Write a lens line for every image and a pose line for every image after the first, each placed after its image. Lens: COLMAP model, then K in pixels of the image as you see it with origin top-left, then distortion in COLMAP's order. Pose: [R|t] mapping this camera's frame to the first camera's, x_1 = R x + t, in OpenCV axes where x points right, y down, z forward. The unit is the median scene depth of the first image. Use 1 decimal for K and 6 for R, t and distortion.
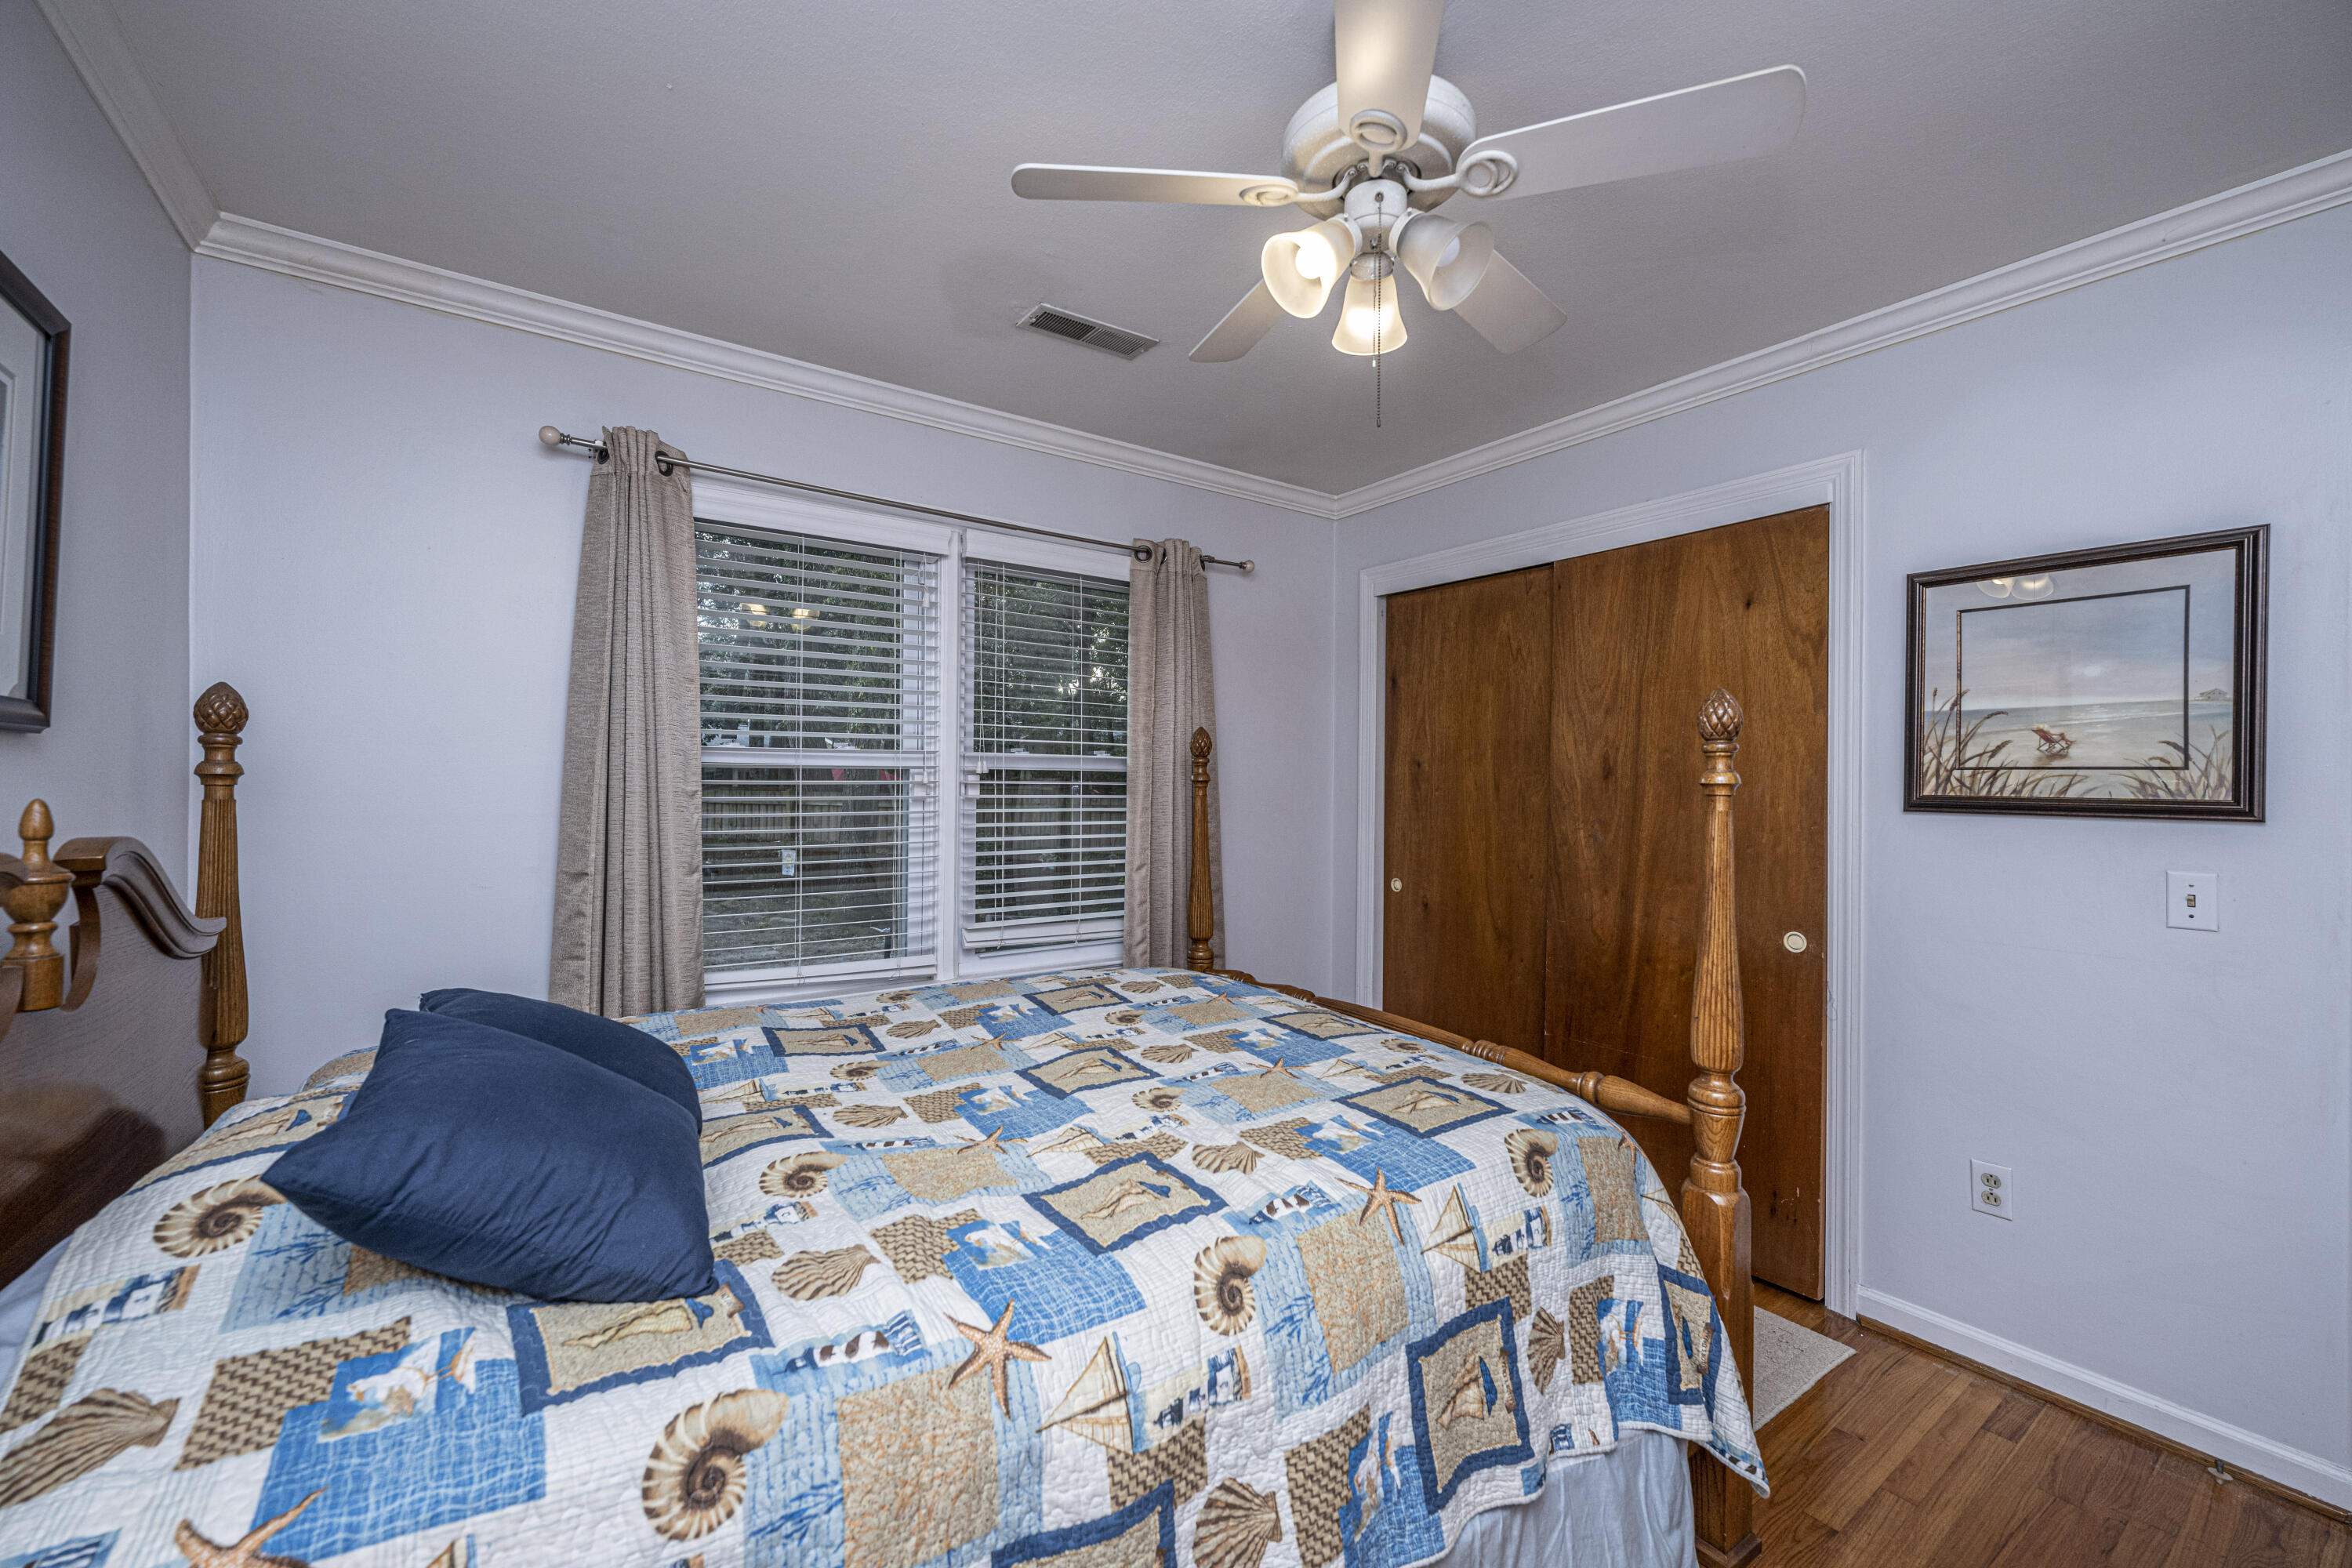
lens RADIAL K [[937.6, 0, 1173.2], [0, 937.6, 789.1], [0, 0, 1]] dist [-0.013768, -0.000017]
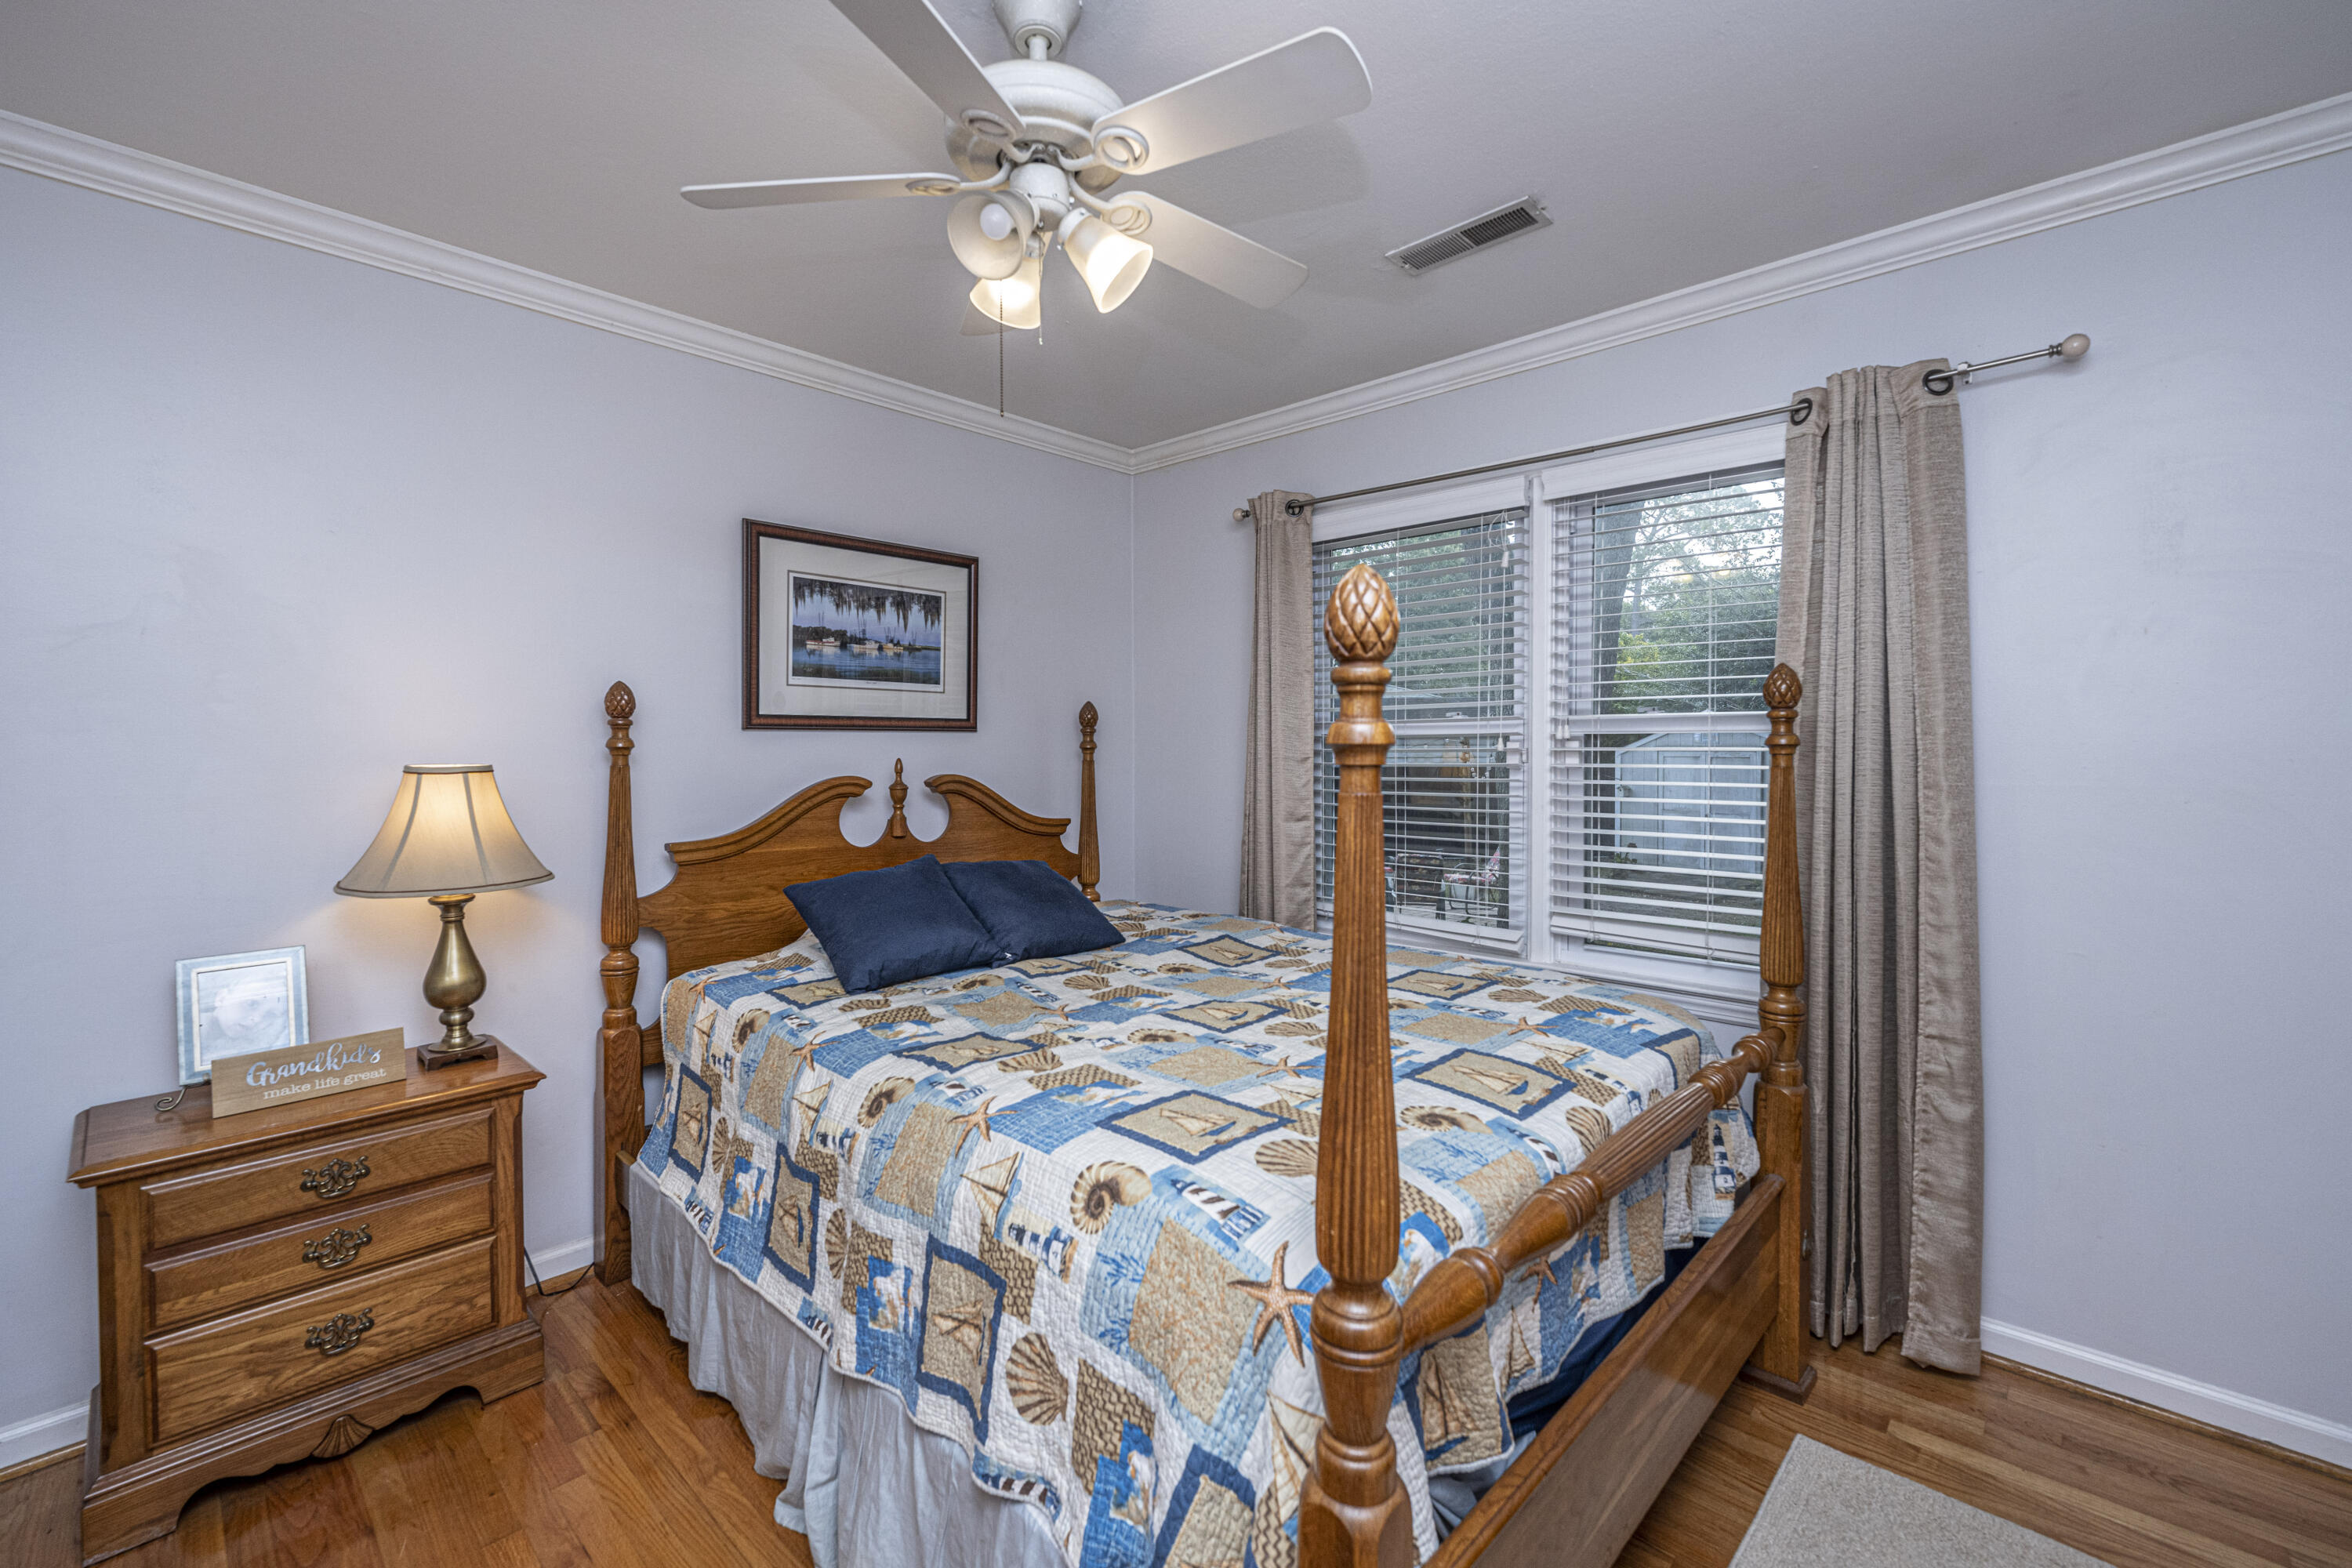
lens RADIAL K [[987.0, 0, 1161.0], [0, 987.0, 774.7], [0, 0, 1]] dist [-0.001904, -0.000176]
pose [[0.198313, 0.016656, -0.979997, 1.056531], [-0.005244, 0.999859, 0.015932, 0.005837], [0.980125, 0.001980, 0.198373, 0.735006]]
